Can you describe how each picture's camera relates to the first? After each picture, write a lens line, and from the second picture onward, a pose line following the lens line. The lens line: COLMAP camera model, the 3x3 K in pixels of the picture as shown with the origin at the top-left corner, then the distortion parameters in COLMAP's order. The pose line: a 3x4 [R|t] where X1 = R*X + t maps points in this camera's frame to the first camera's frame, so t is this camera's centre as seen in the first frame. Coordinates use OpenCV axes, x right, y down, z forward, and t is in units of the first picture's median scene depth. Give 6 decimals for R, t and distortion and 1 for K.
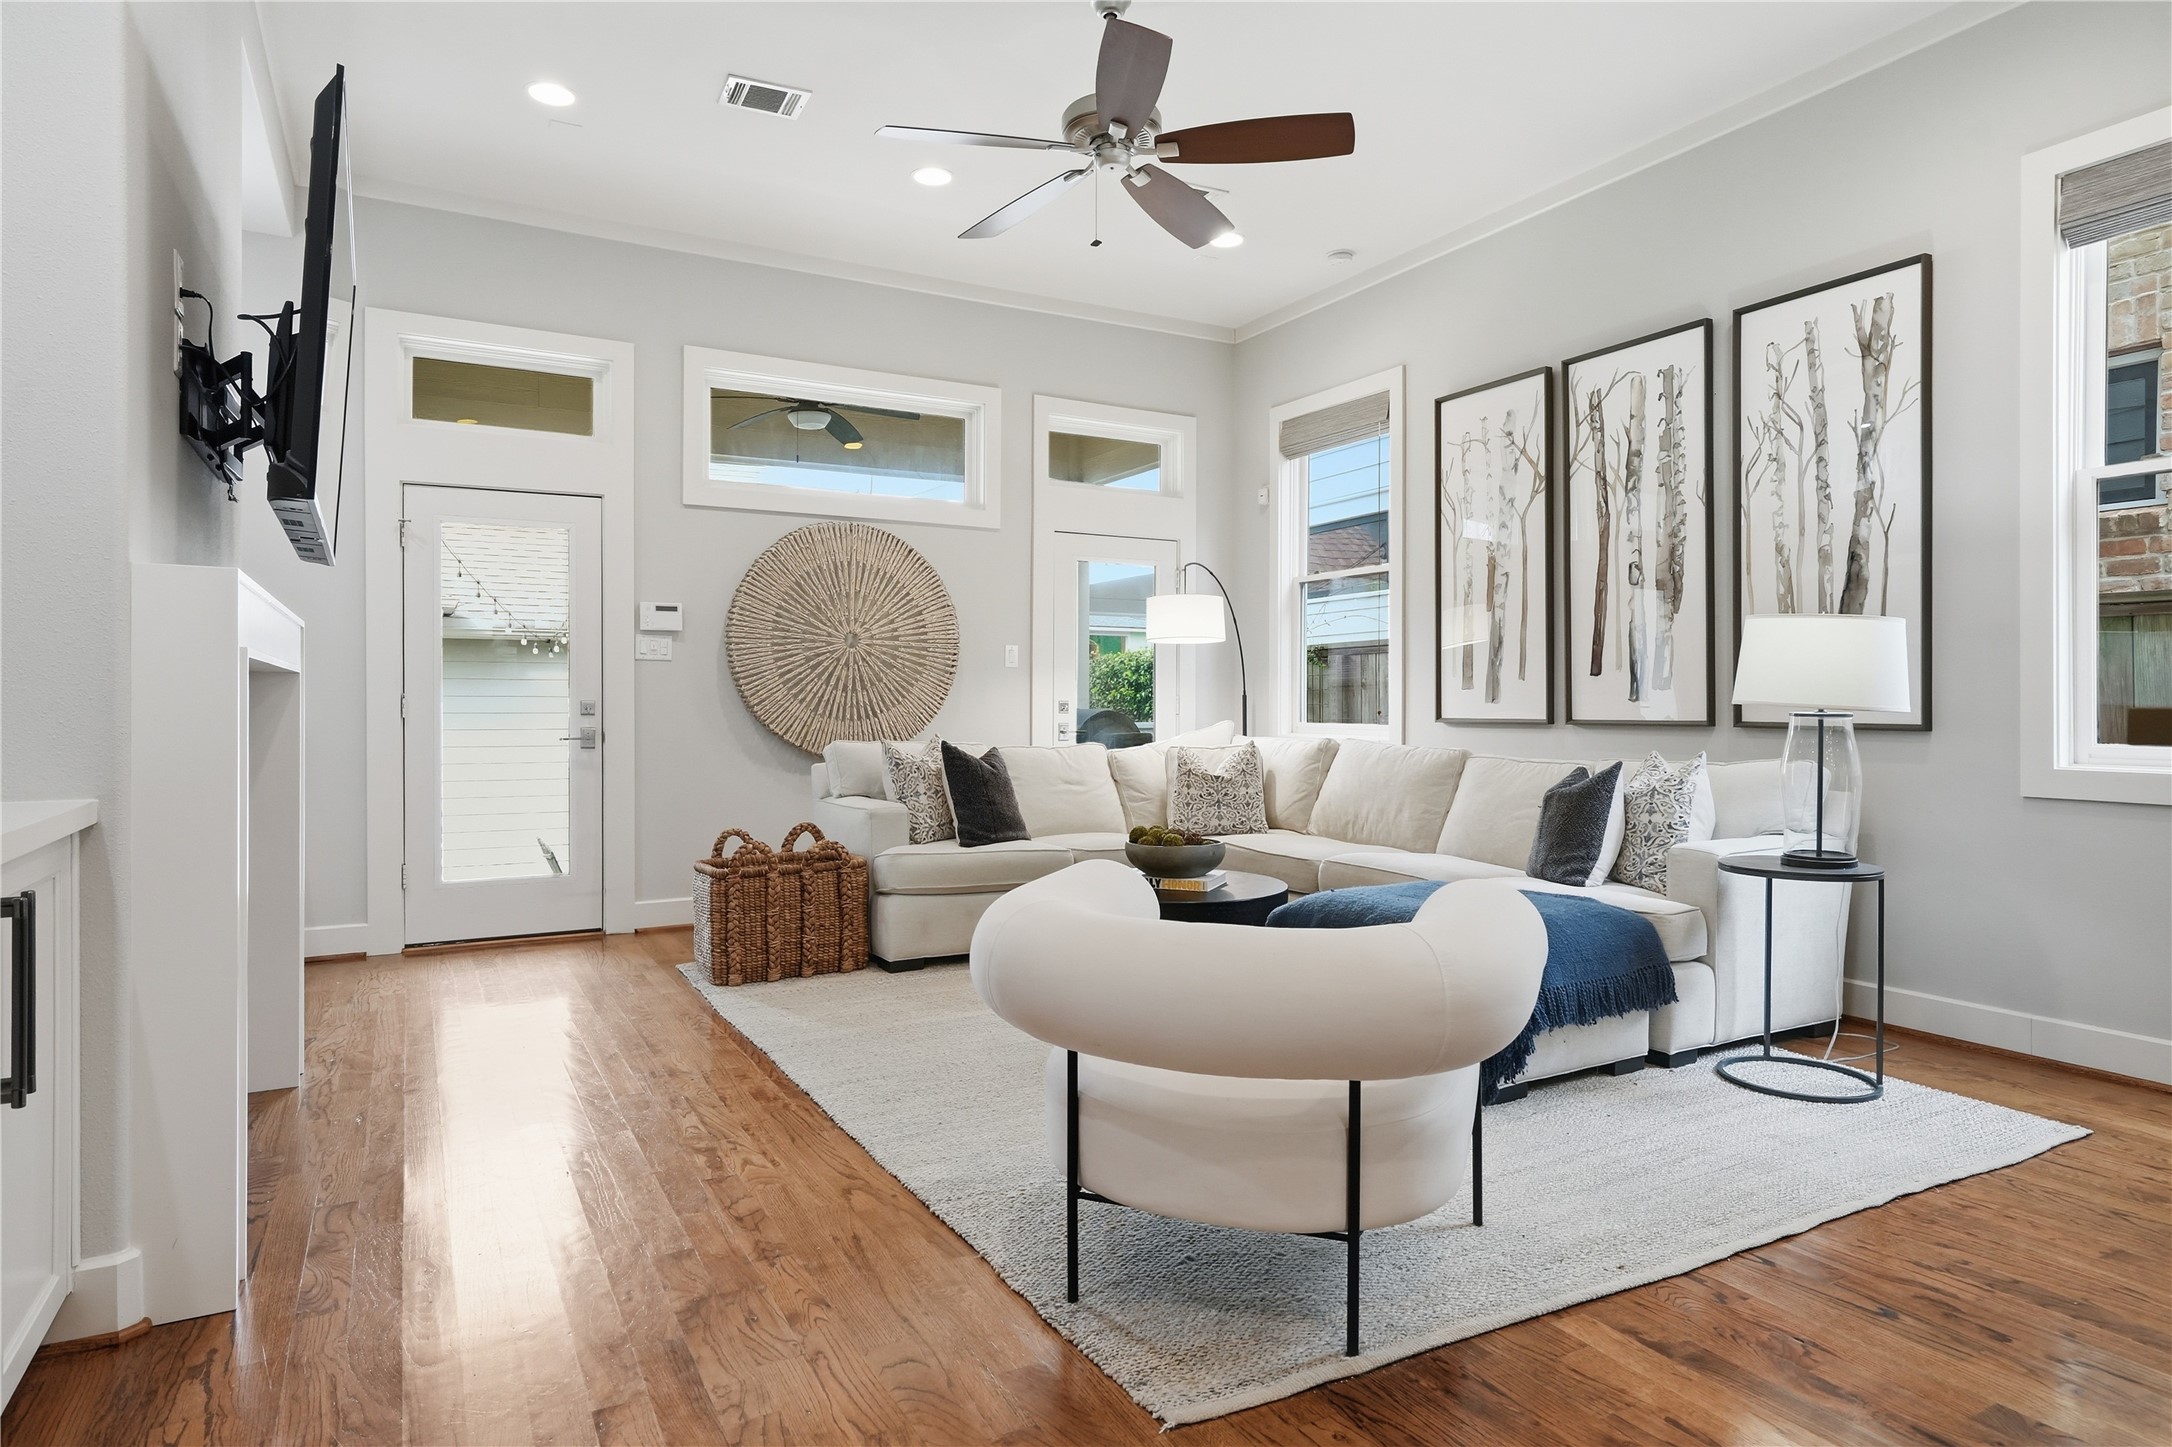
lens RADIAL K [[1232.4, 0, 1084.6], [0, 1232.4, 718.3], [0, 0, 1]] dist [0.006713, -0.000251]
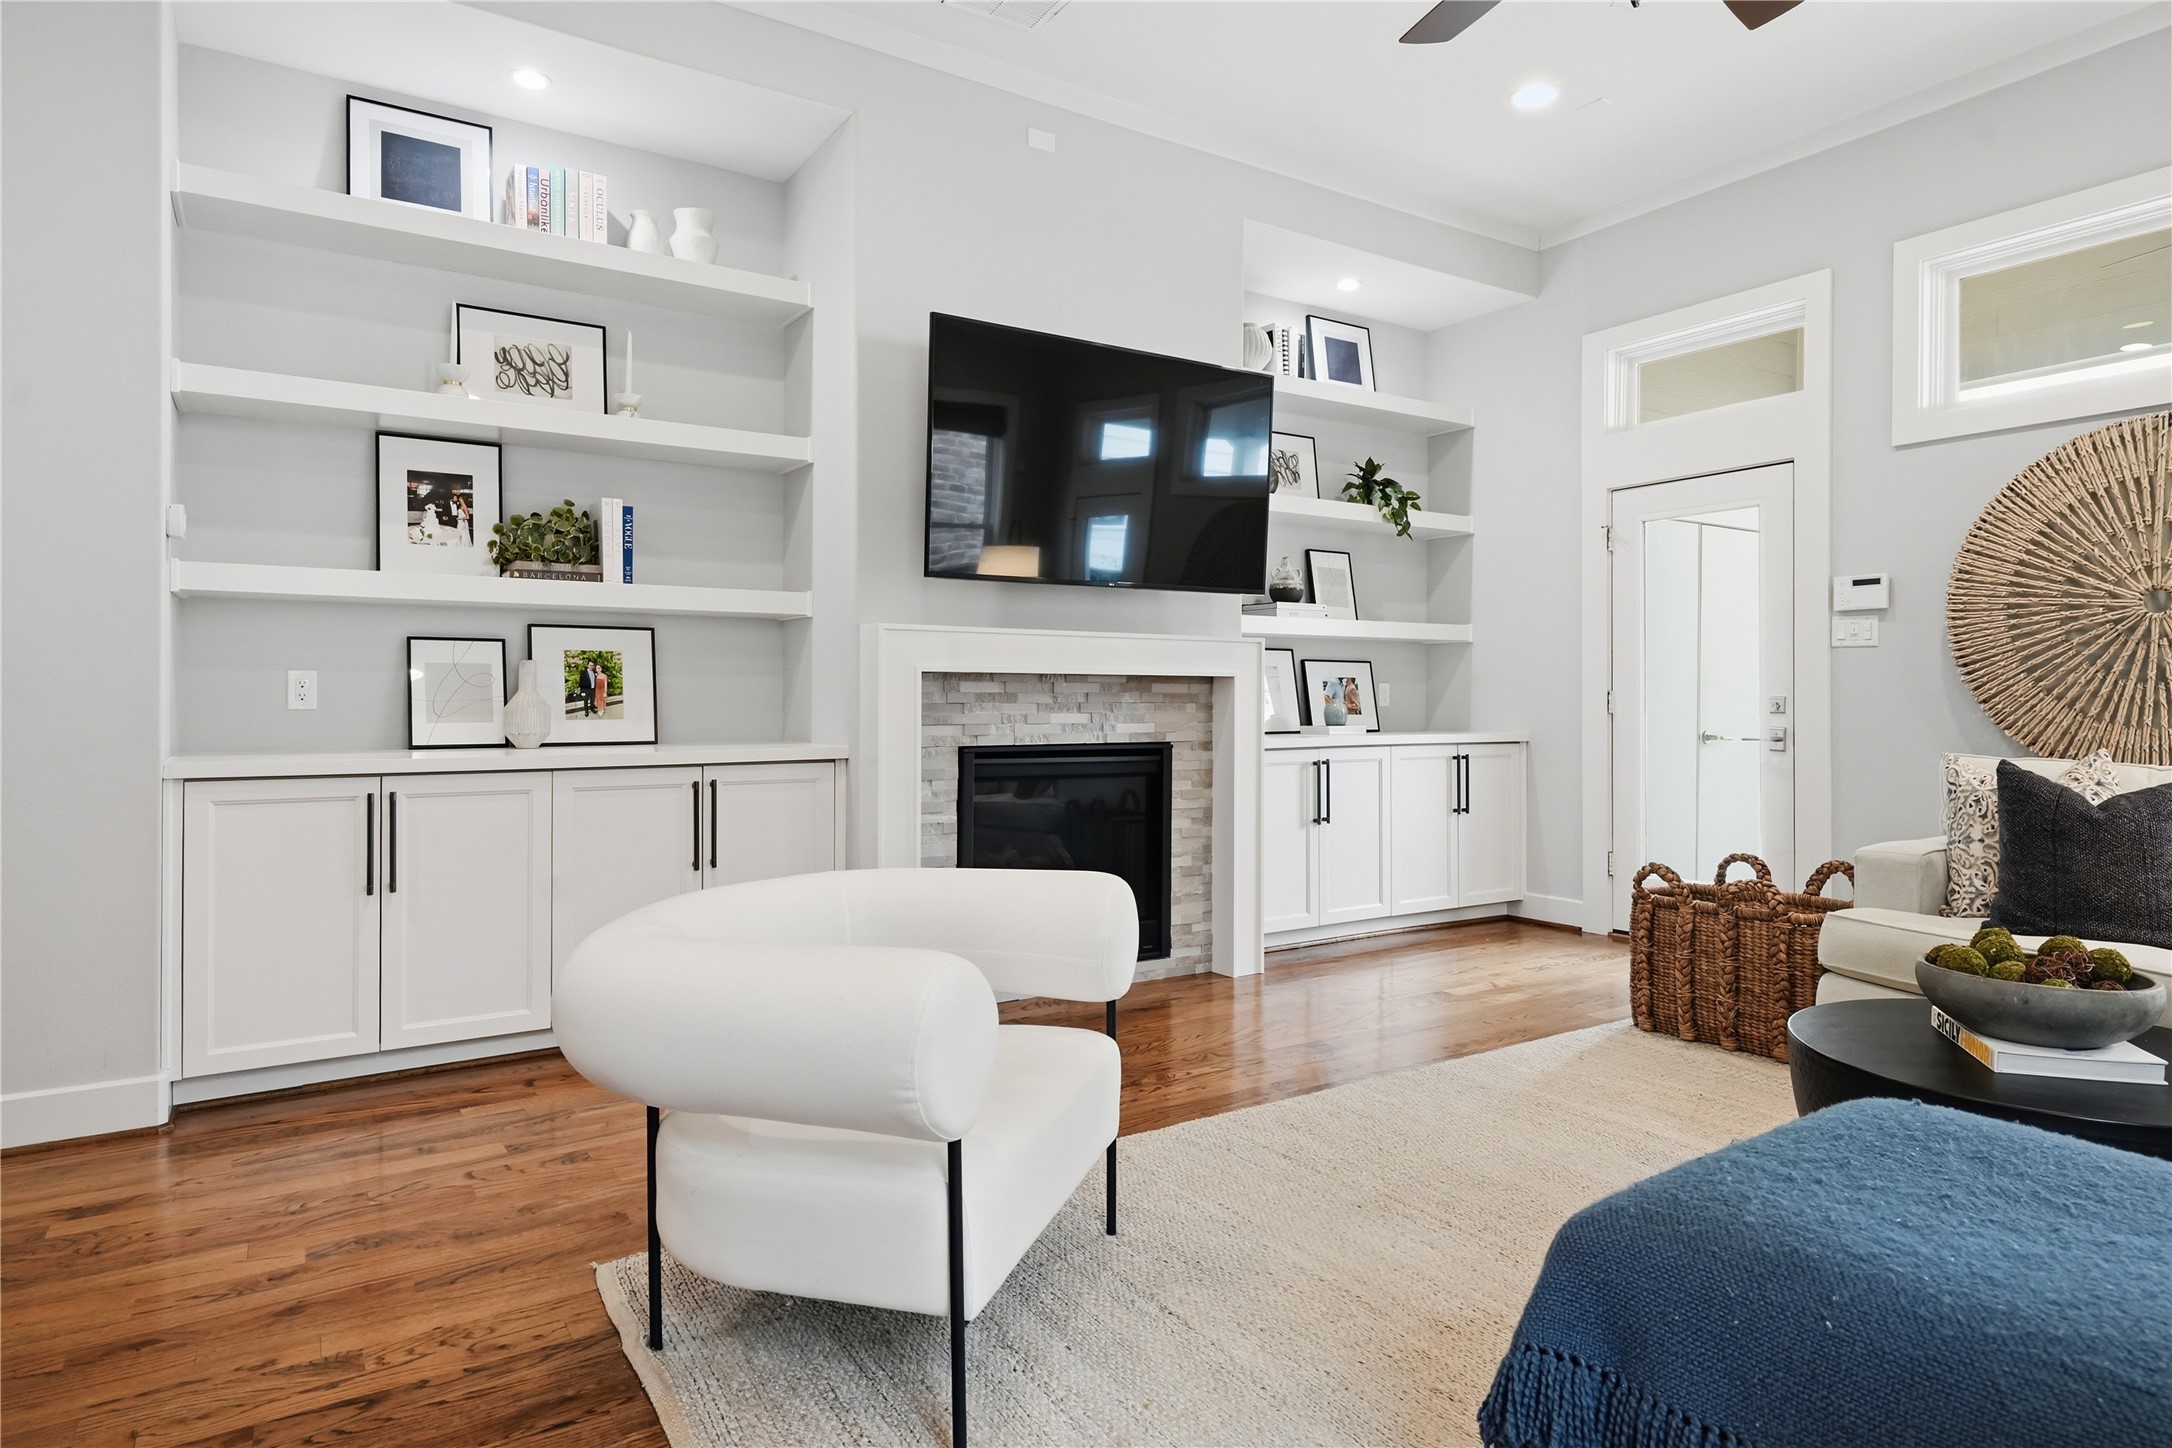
lens RADIAL K [[1232.4, 0, 1092.5], [0, 1232.4, 704.6], [0, 0, 1]] dist [0.006713, -0.000251]
pose [[0.074370, 0.005115, -0.997218, 0.431902], [-0.011485, 0.999925, 0.004273, -0.006652], [0.997165, 0.011135, 0.074423, 0.440989]]
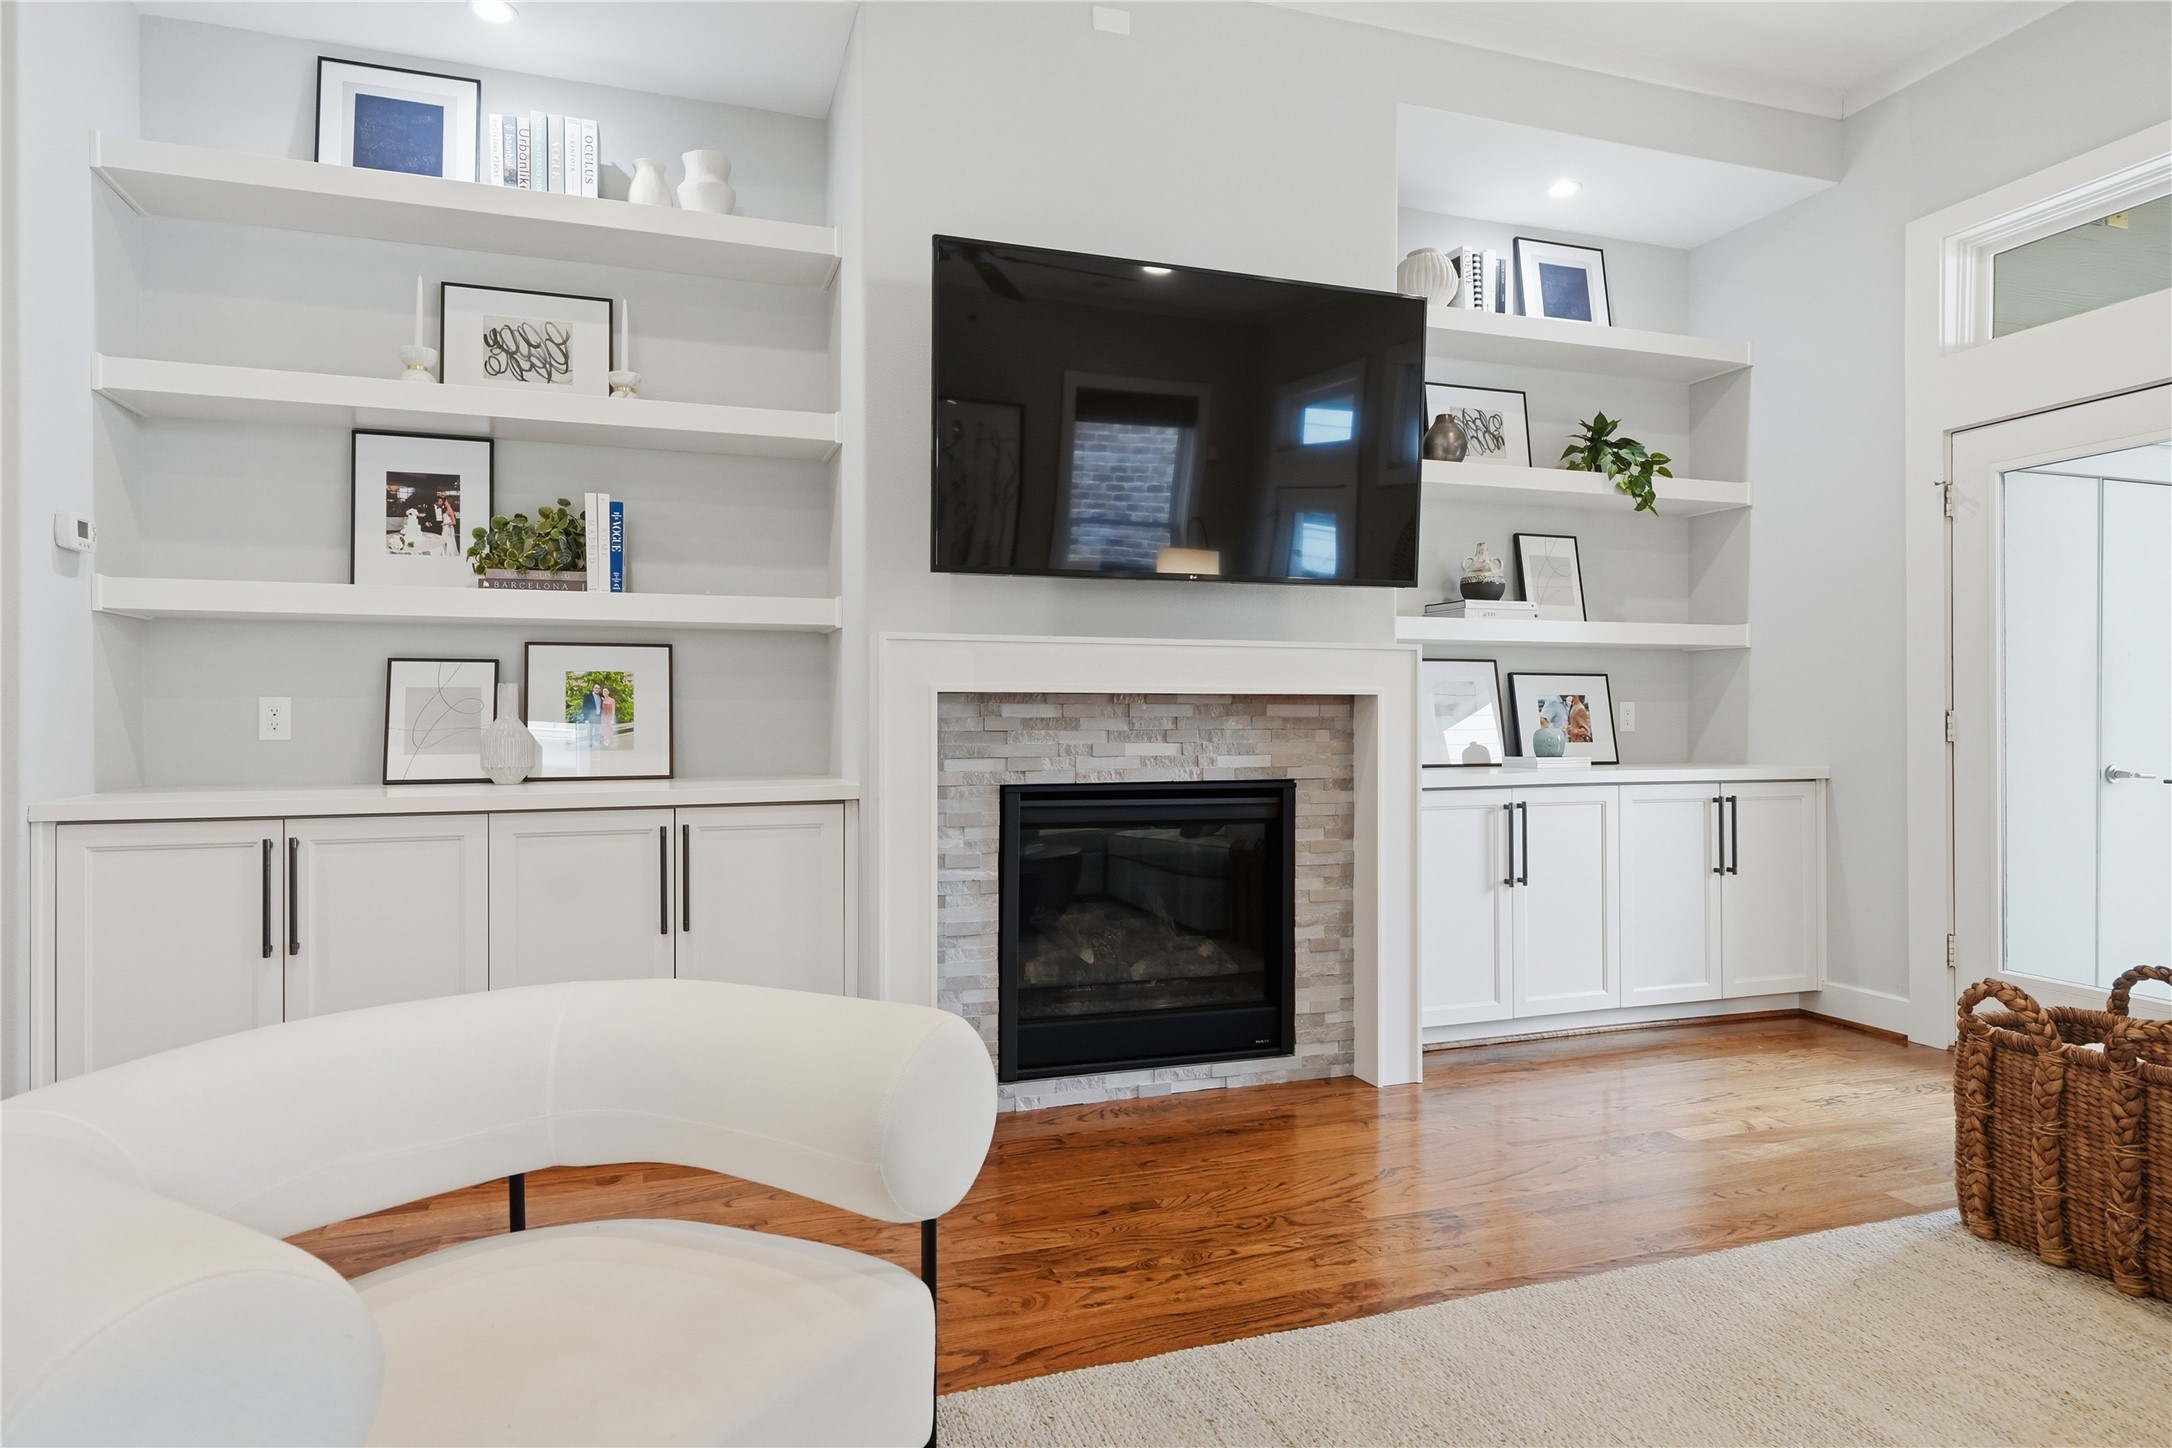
lens RADIAL K [[1232.4, 0, 1083.6], [0, 1232.4, 722.7], [0, 0, 1]] dist [0.006713, -0.000251]
pose [[-0.168373, 0.003385, -0.985718, 0.265605], [-0.007767, 0.999959, 0.004760, -0.010653], [0.985693, 0.008458, -0.168339, 0.554923]]
